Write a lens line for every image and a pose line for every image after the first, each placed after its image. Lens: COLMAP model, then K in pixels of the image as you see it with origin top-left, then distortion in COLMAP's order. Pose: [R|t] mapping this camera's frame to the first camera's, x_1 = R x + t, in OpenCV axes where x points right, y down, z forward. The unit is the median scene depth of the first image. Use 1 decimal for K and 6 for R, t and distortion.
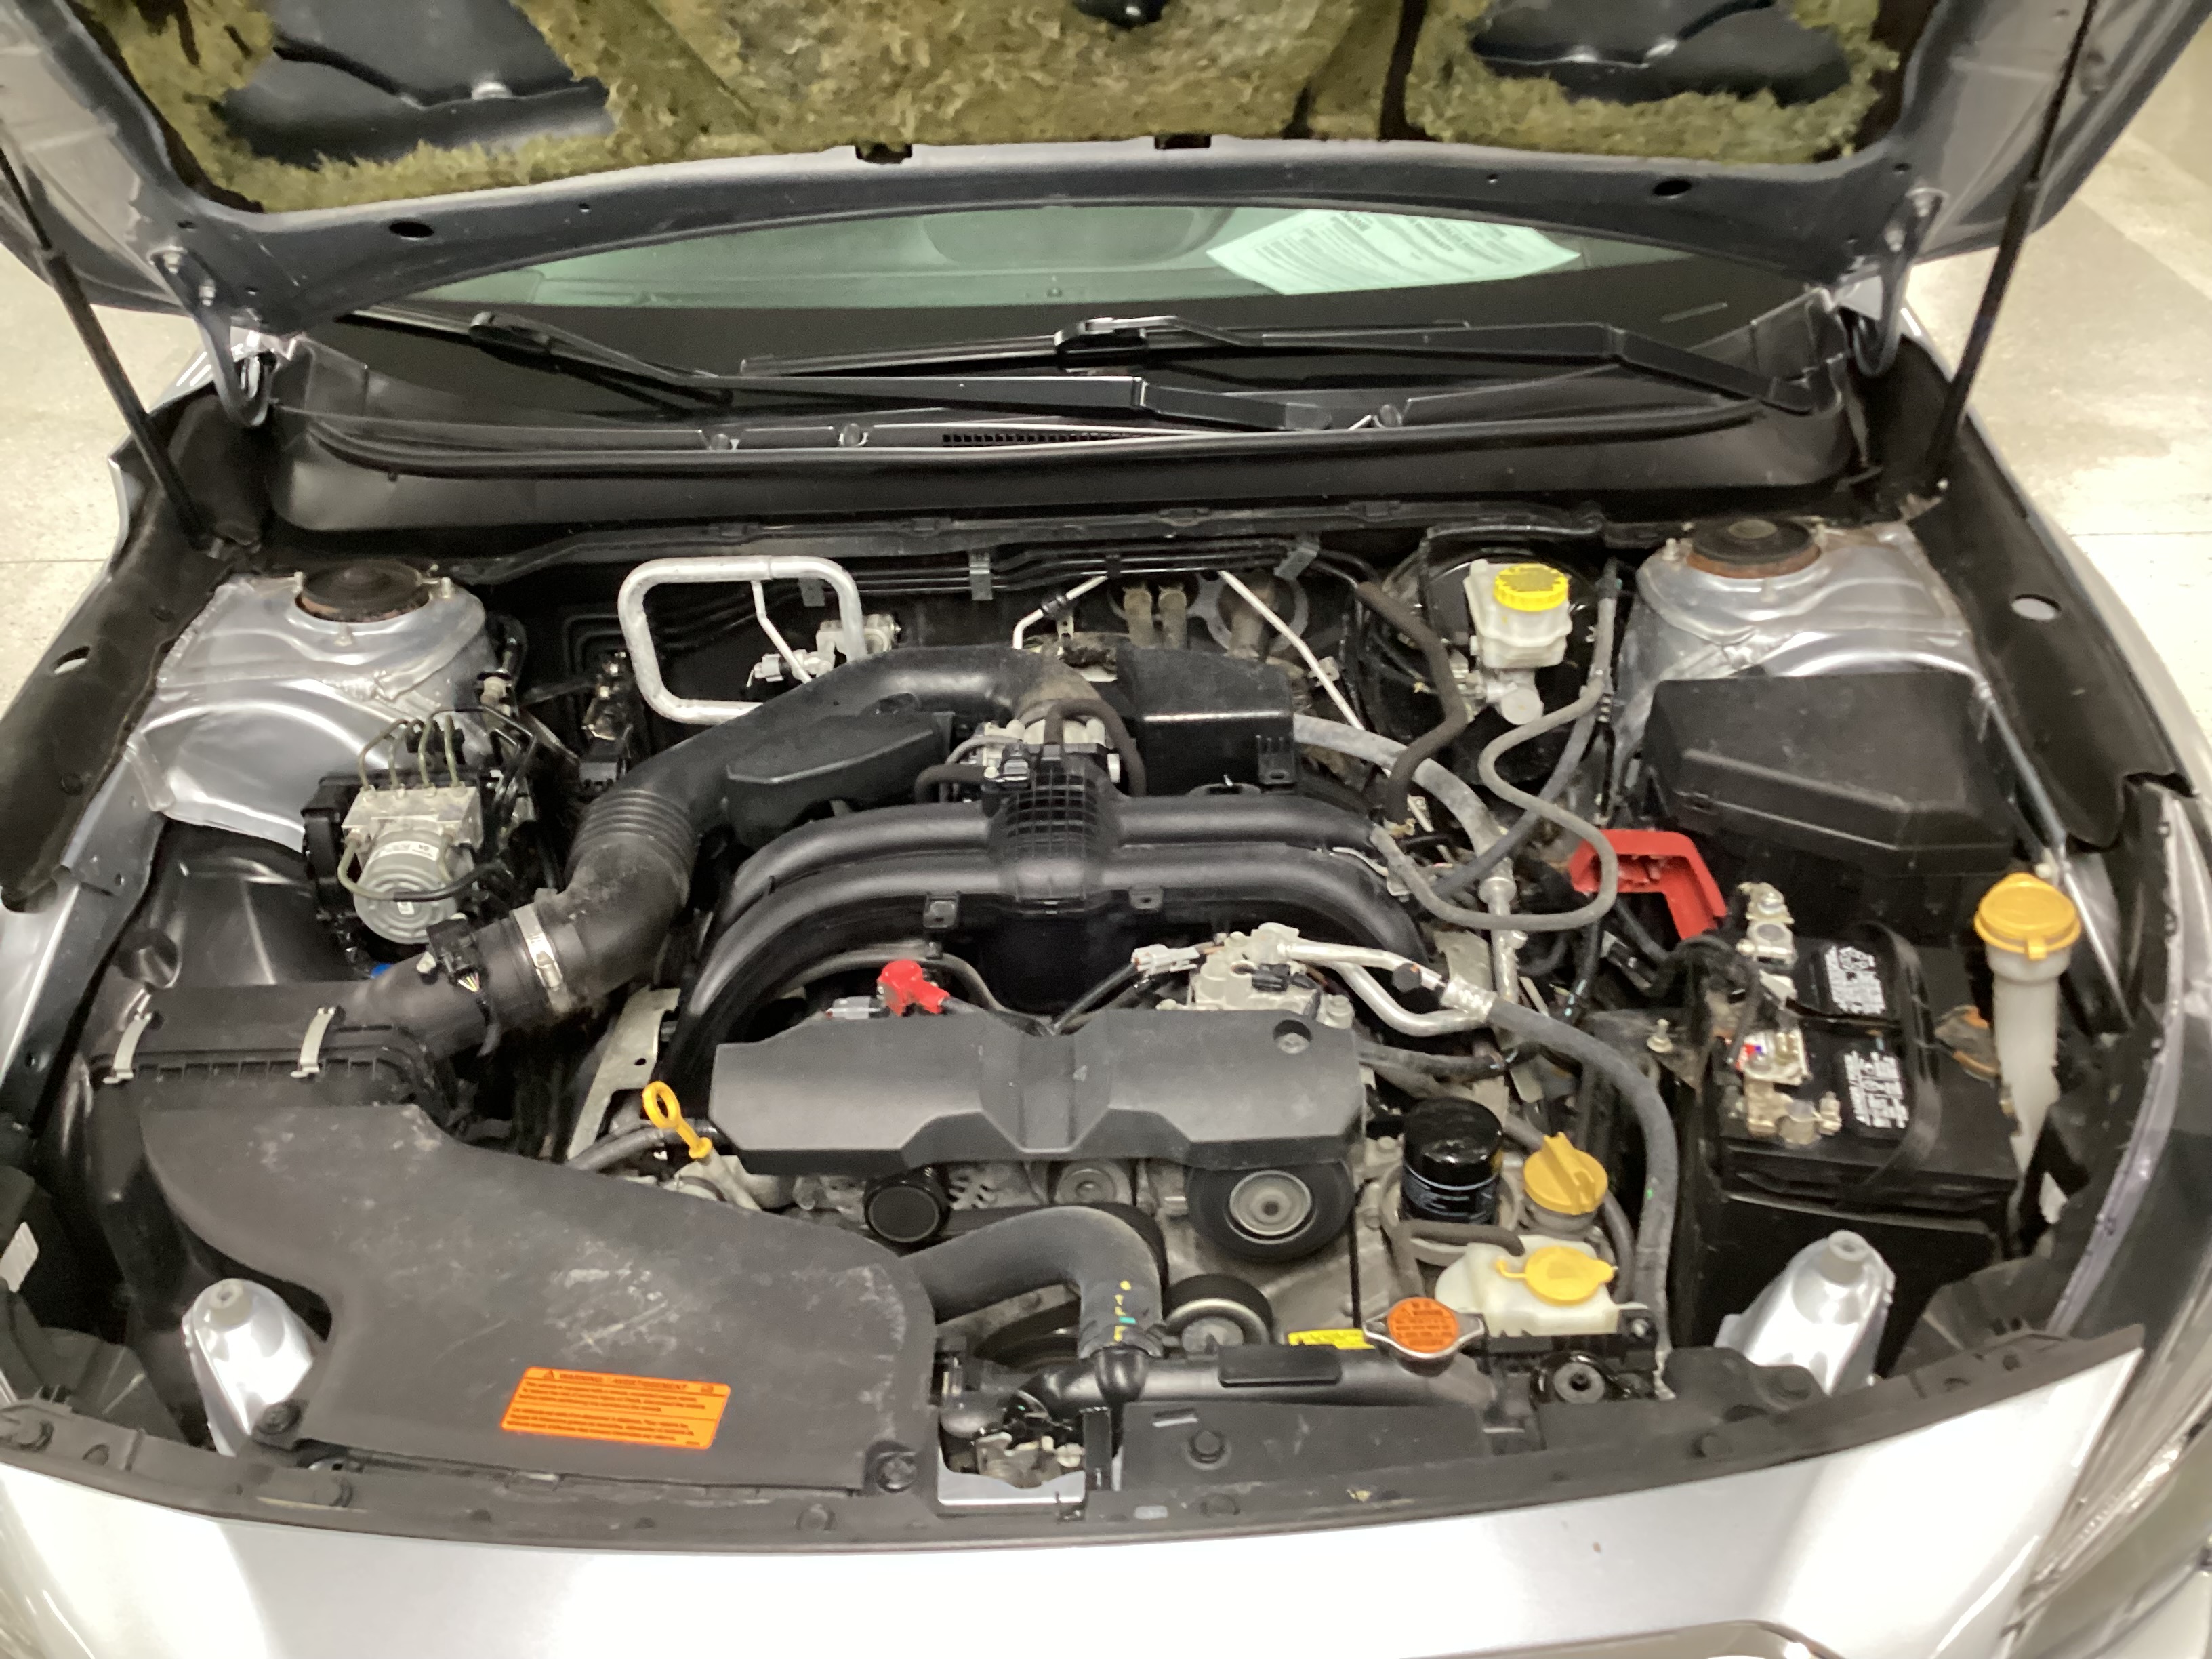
lens RADIAL K [[2053.8, 0, 1106.4], [0, 2053.8, 823.4], [0, 0, 1]] dist [0.014143, -0.071664]
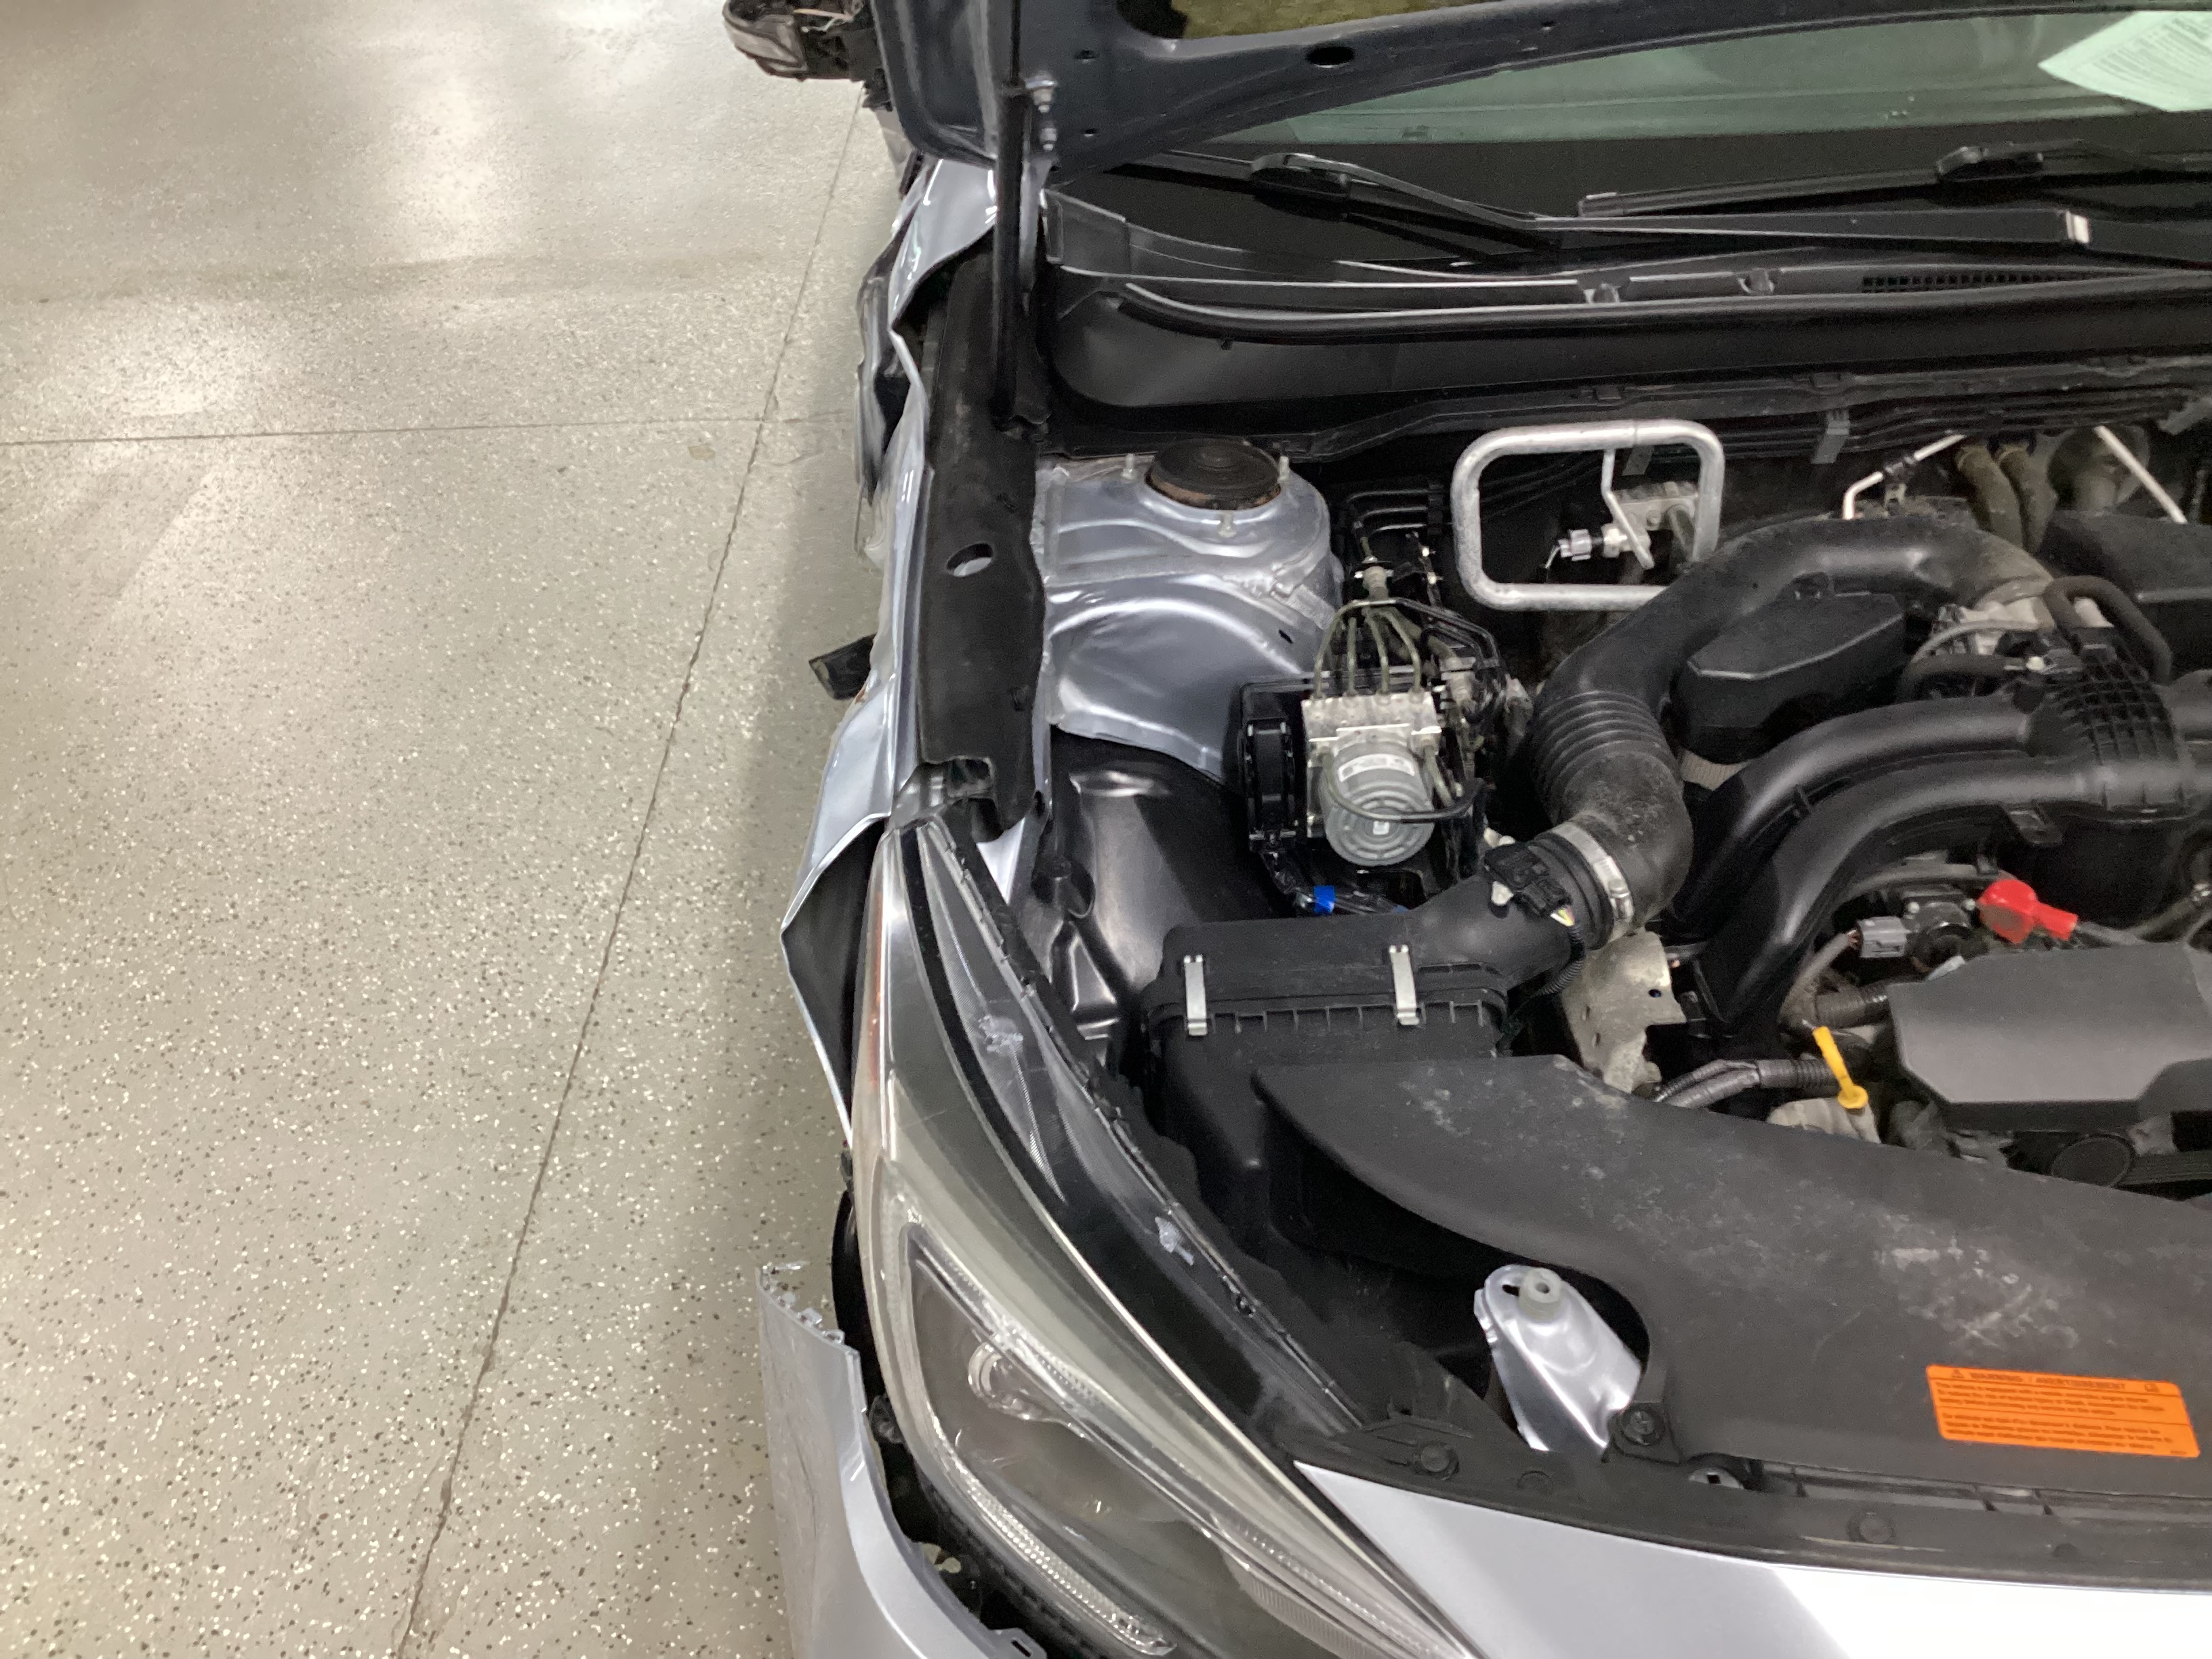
lens RADIAL K [[2050.9, 0, 1104.0], [0, 2050.9, 867.0], [0, 0, 1]] dist [0.079287, -0.191751]
pose [[0.999529, -0.018709, -0.024334, -0.394060], [0.020884, 0.995499, 0.092444, -0.025333], [0.022494, -0.092909, 0.995420, 0.080021]]
